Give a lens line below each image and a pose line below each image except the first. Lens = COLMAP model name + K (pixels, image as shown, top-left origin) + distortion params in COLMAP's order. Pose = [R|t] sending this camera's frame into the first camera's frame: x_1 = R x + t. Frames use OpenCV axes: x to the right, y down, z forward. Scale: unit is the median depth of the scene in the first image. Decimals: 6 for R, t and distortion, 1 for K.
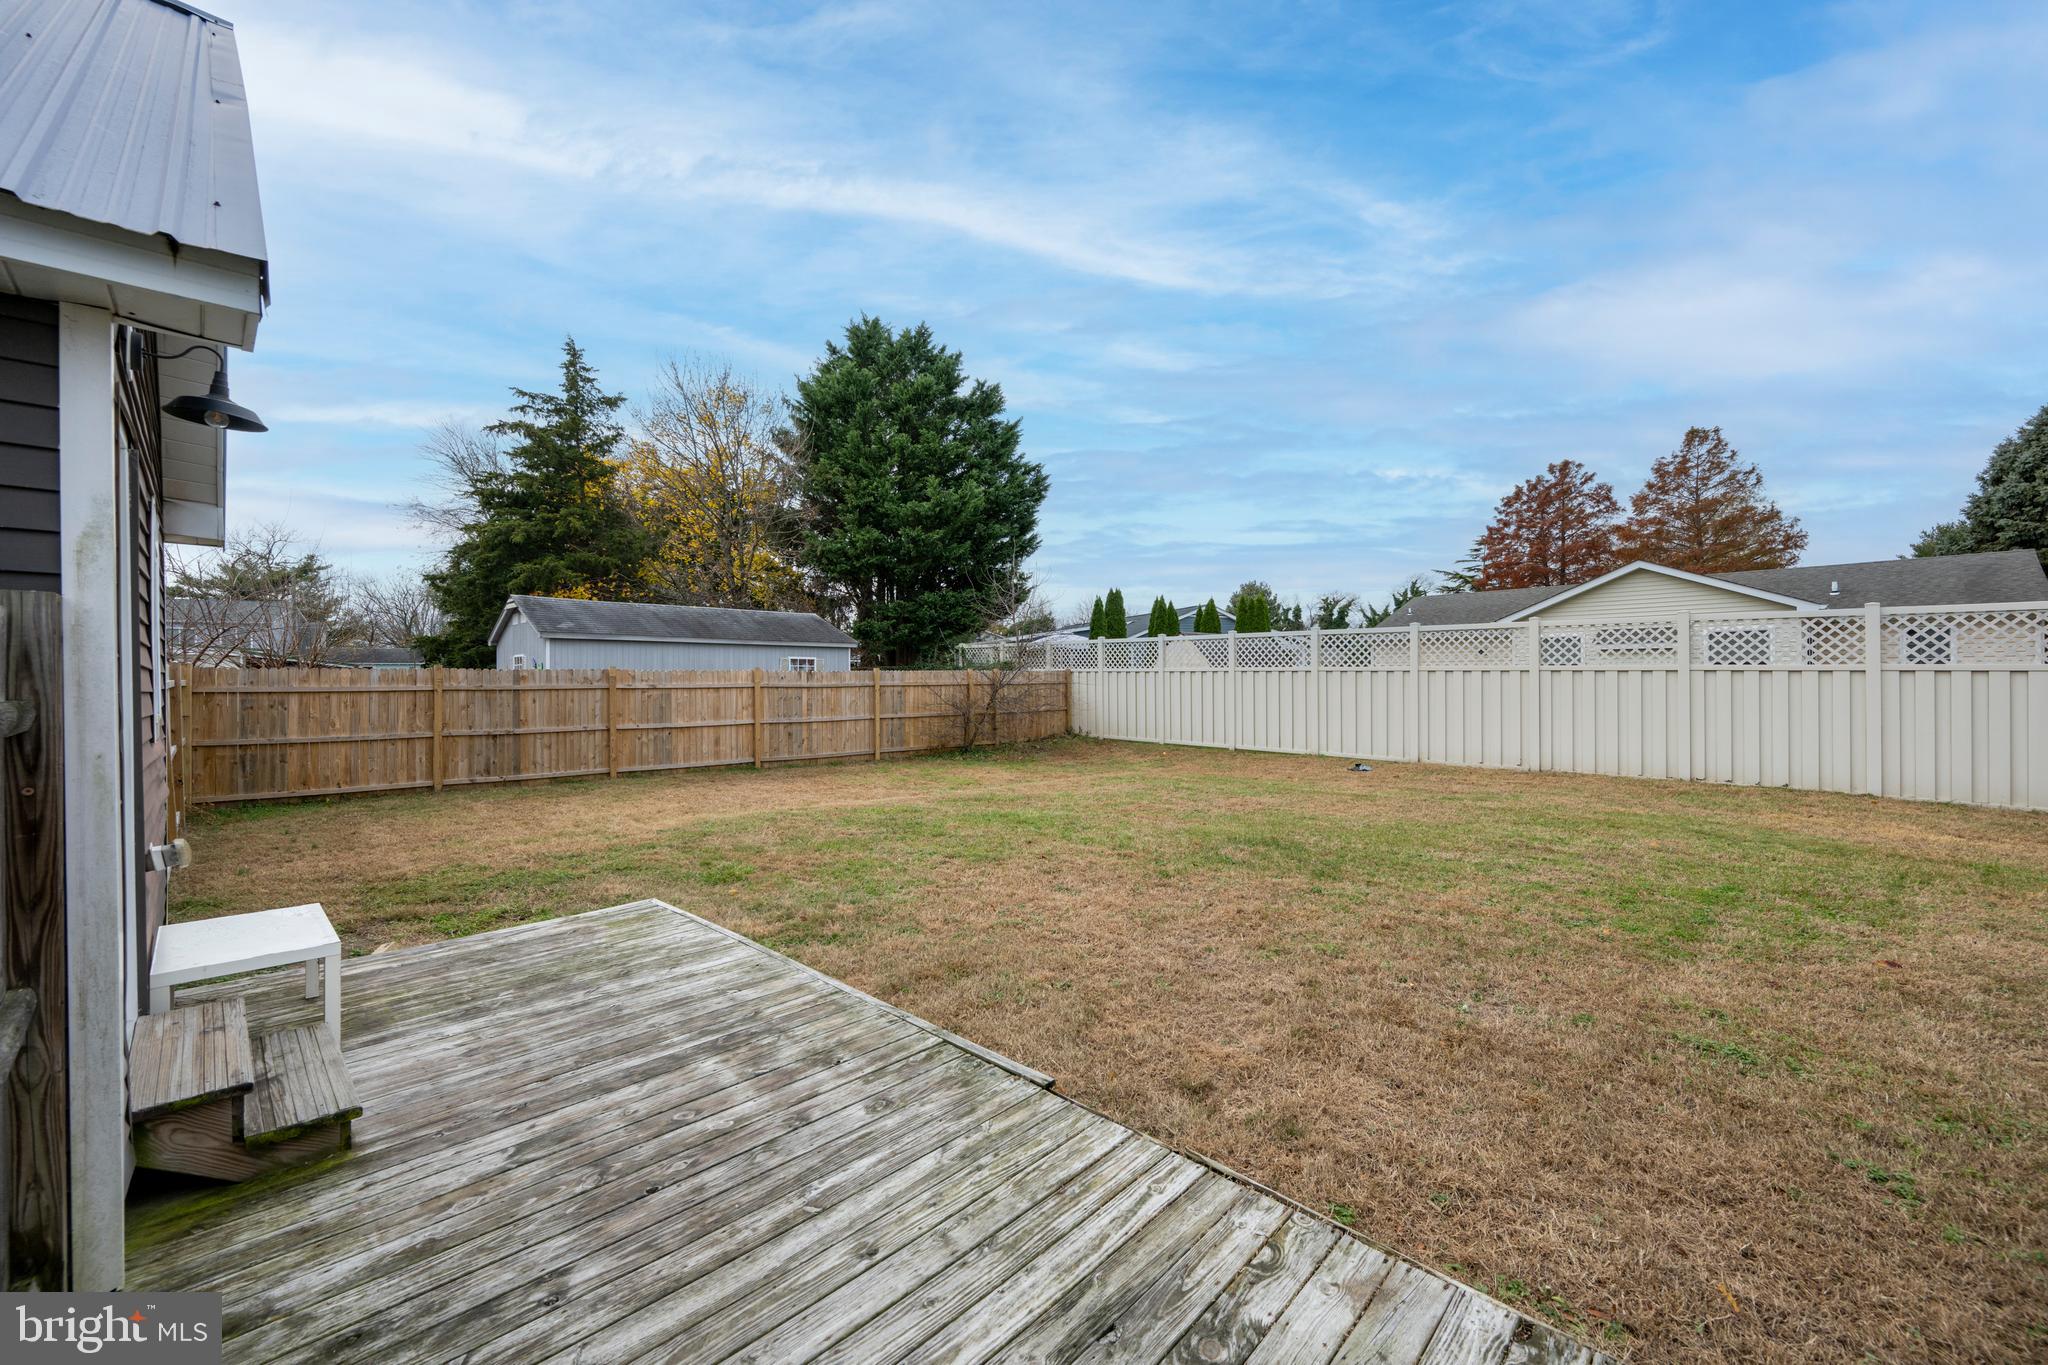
lens RADIAL K [[816.9, 0, 1028.0], [0, 816.9, 678.8], [0, 0, 1]] dist [0.001181, 0.000186]
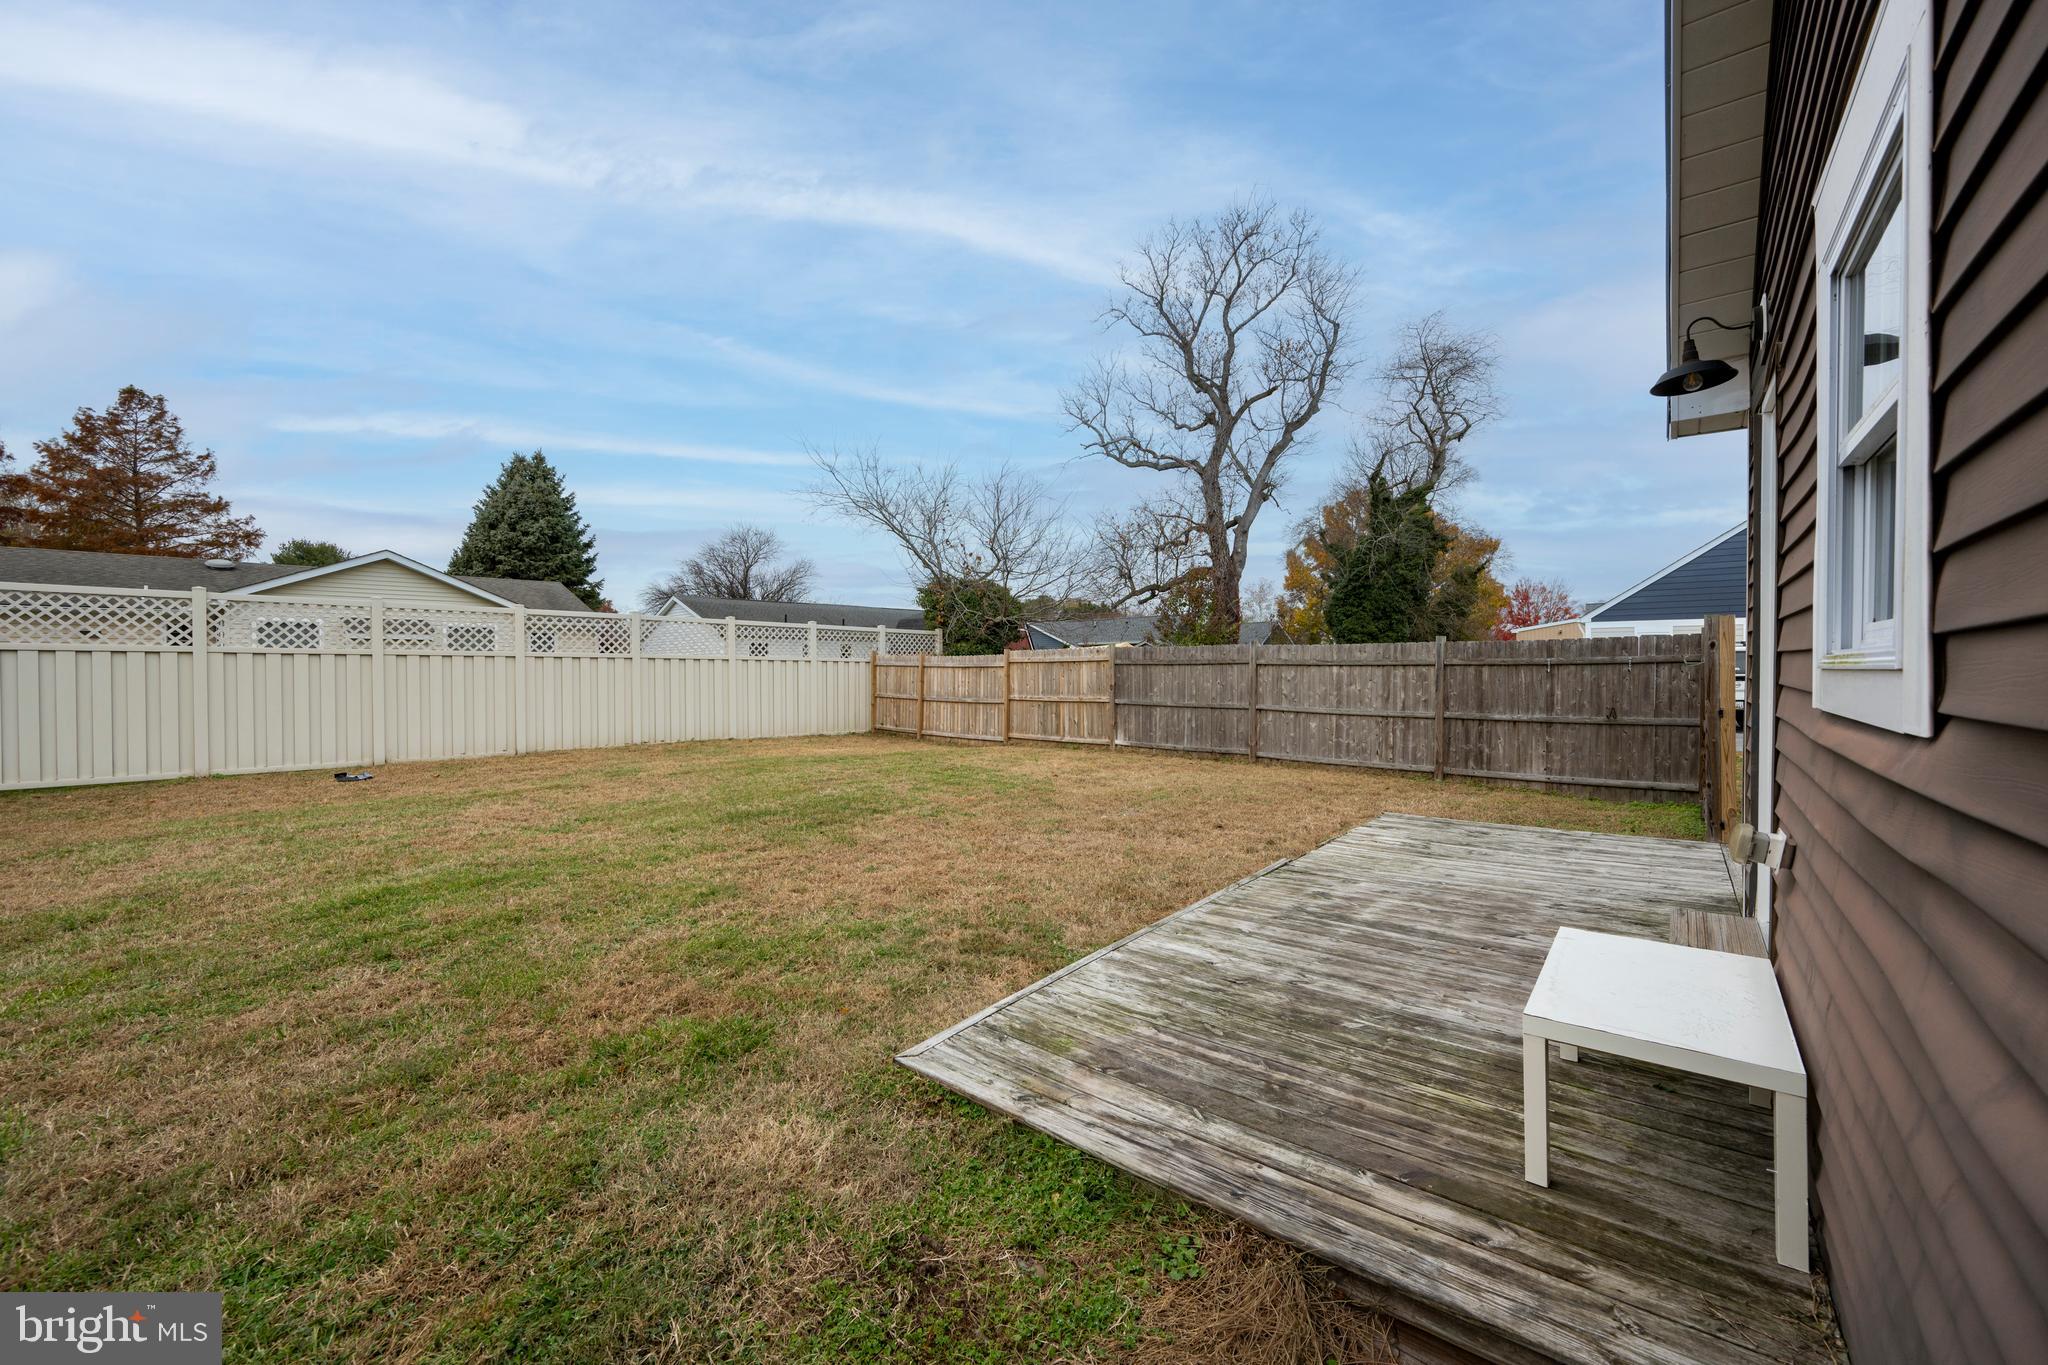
lens RADIAL K [[816.9, 0, 1009.8], [0, 816.9, 677.0], [0, 0, 1]] dist [0.001181, 0.000186]
pose [[-0.093953, -0.004279, 0.995567, -1.348582], [0.006103, 0.999969, 0.004874, 0.044789], [-0.995558, 0.006534, -0.093924, 1.362477]]
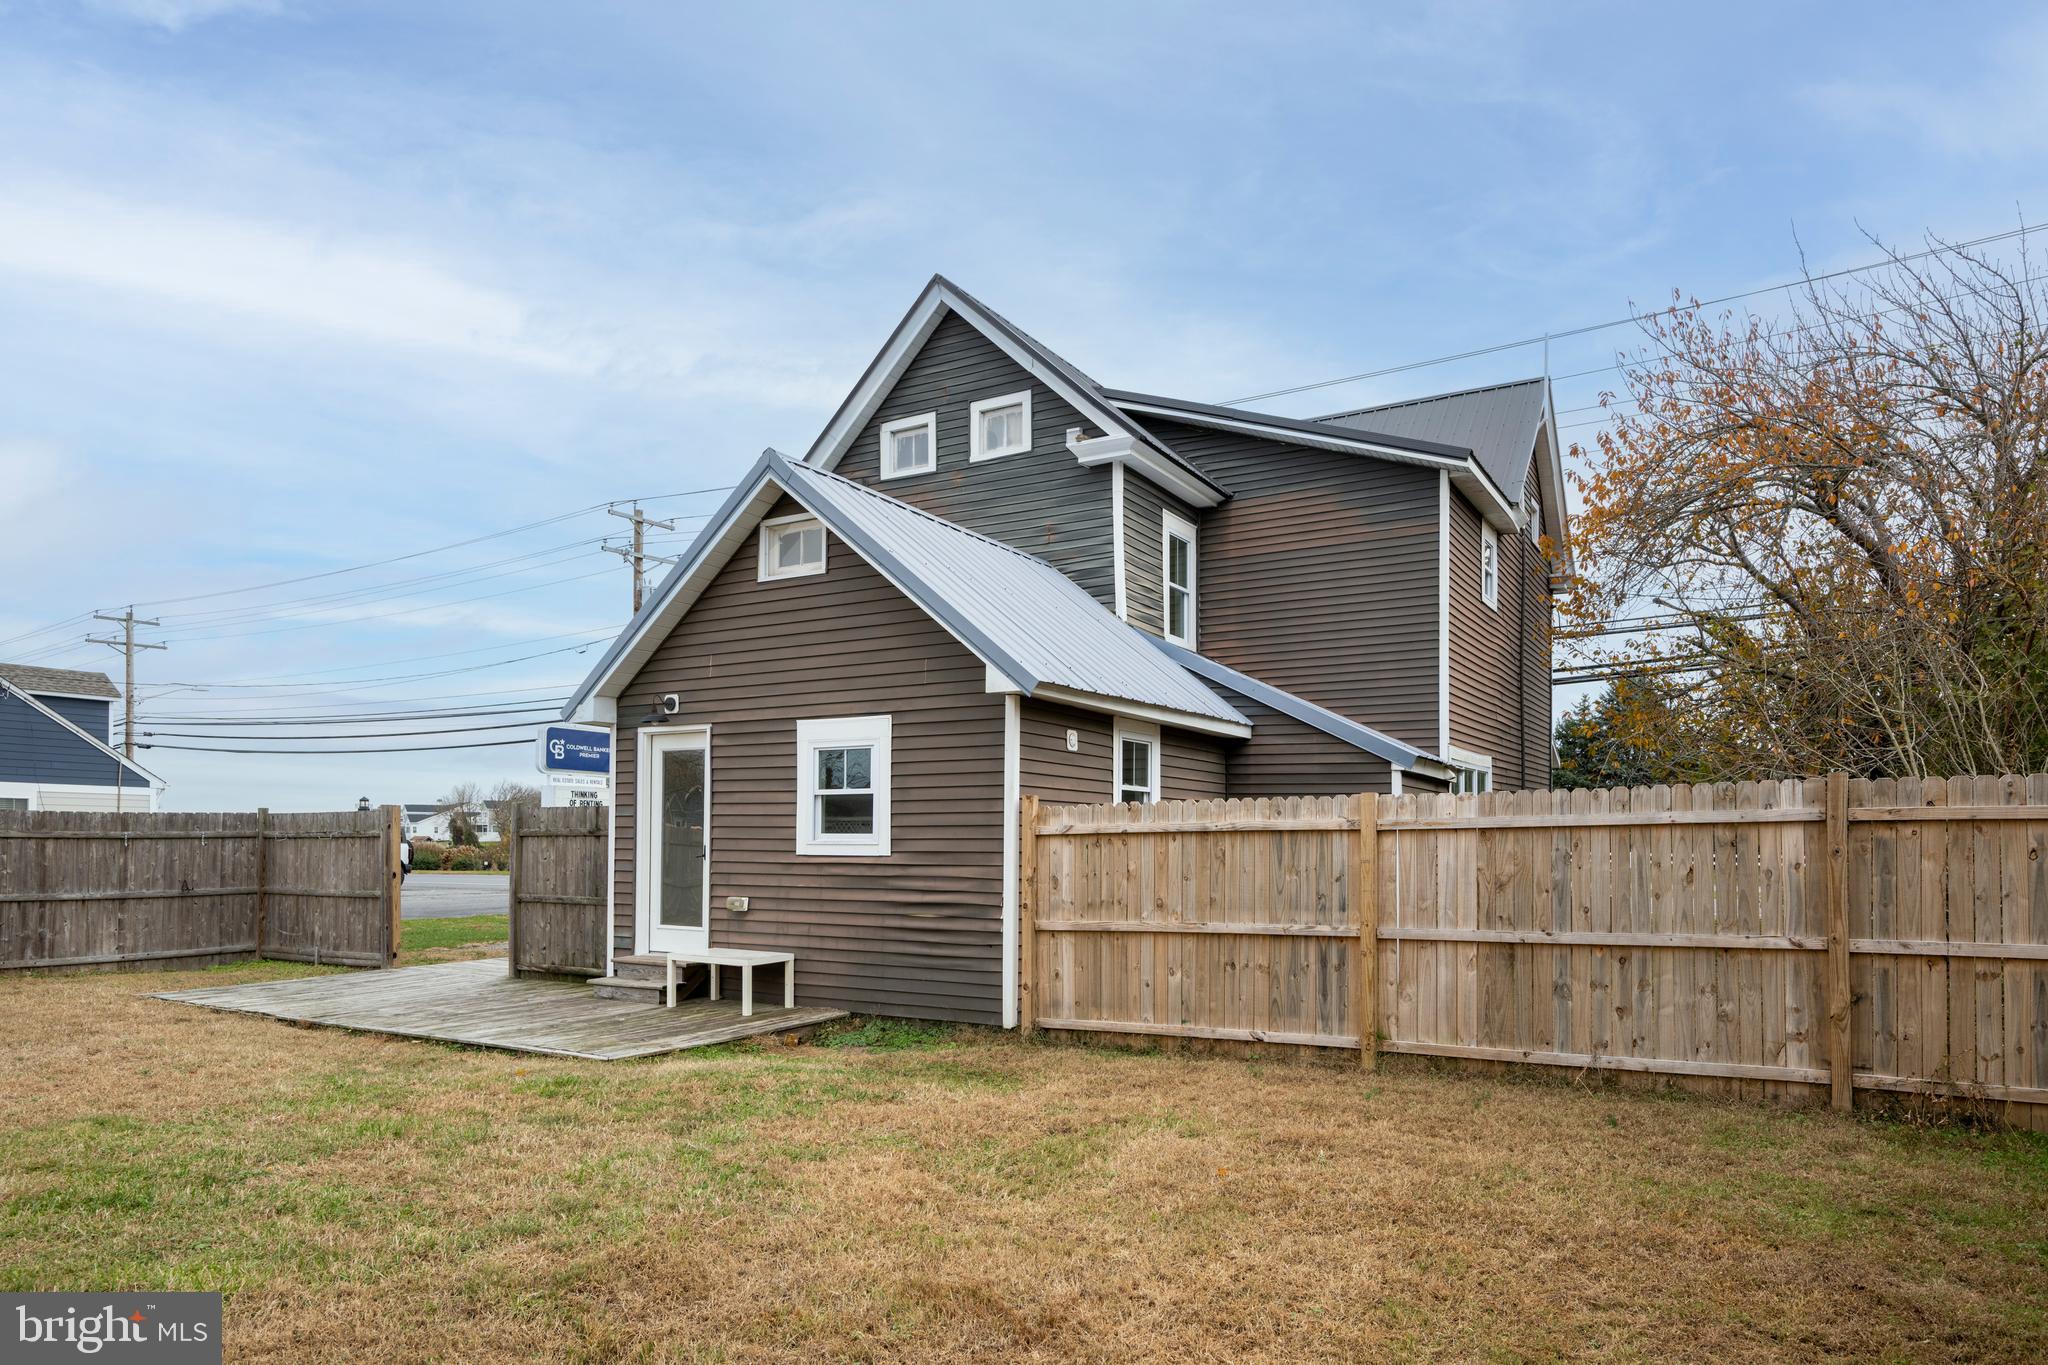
lens RADIAL K [[1226.9, 0, 1034.3], [0, 1226.9, 682.2], [0, 0, 1]] dist [0.006912, -0.003164]
pose [[-0.970875, -0.028832, -0.237845, -0.804368], [0.001834, 0.991809, -0.127718, 0.041159], [0.239579, -0.124434, -0.962870, 3.498505]]
